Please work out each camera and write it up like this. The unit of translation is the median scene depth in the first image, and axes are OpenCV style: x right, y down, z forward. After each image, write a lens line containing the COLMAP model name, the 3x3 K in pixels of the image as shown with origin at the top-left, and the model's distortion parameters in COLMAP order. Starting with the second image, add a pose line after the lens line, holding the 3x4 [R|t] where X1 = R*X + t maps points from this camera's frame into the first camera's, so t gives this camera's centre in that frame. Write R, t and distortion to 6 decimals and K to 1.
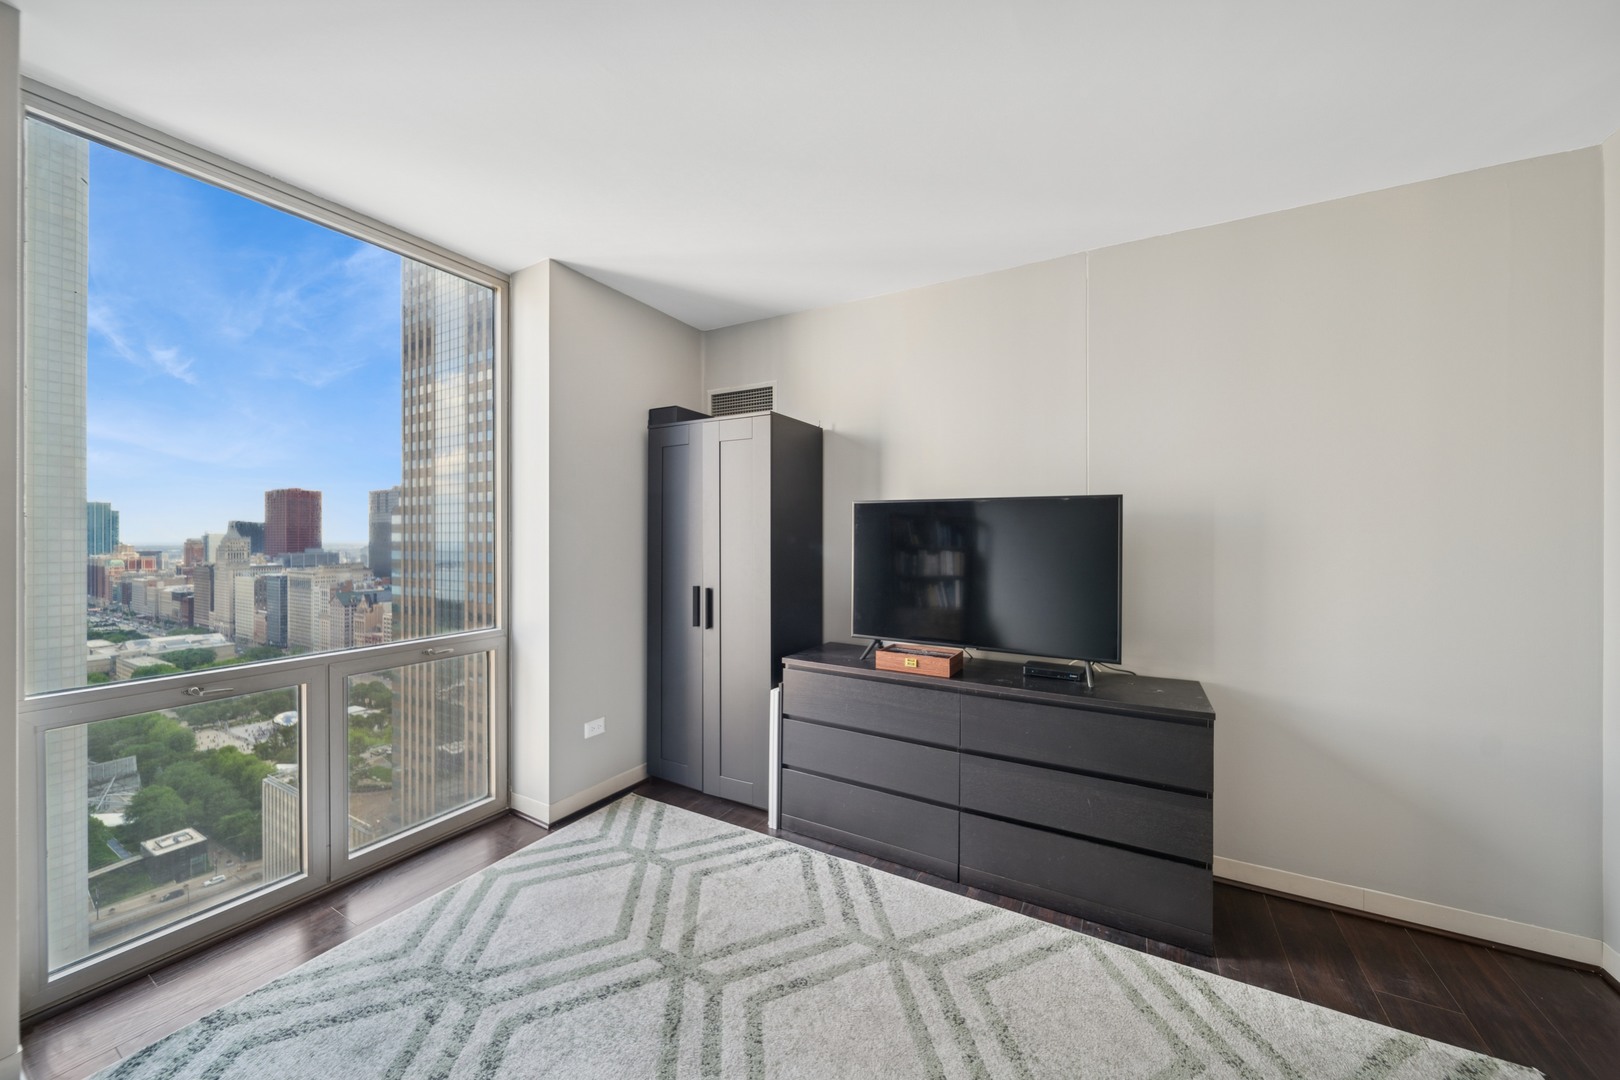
lens RADIAL K [[585.2, 0, 821.0], [0, 585.2, 539.1], [0, 0, 1]] dist [0.001027, -0.000864]
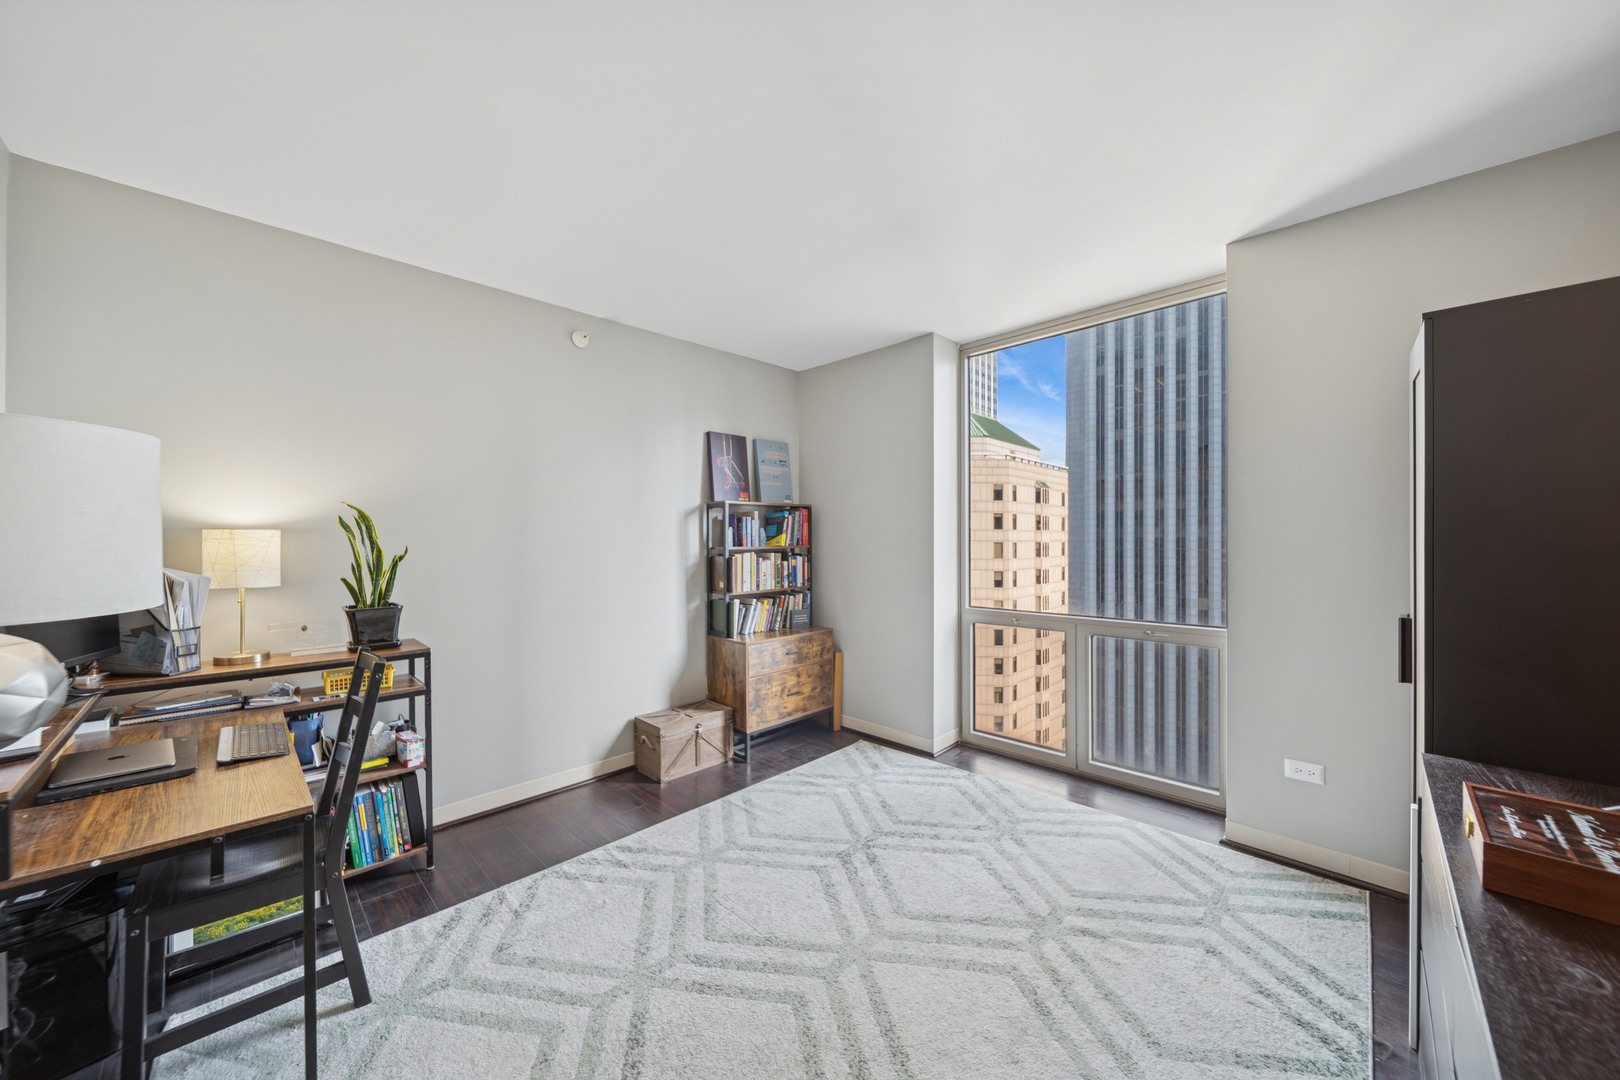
lens RADIAL K [[585.2, 0, 803.5], [0, 585.2, 536.1], [0, 0, 1]] dist [0.001027, -0.000864]
pose [[-0.262507, 0.000950, -0.964930, 0.823137], [-0.008094, 0.999962, 0.003186, -0.018854], [0.964896, 0.008647, -0.262489, 0.712285]]
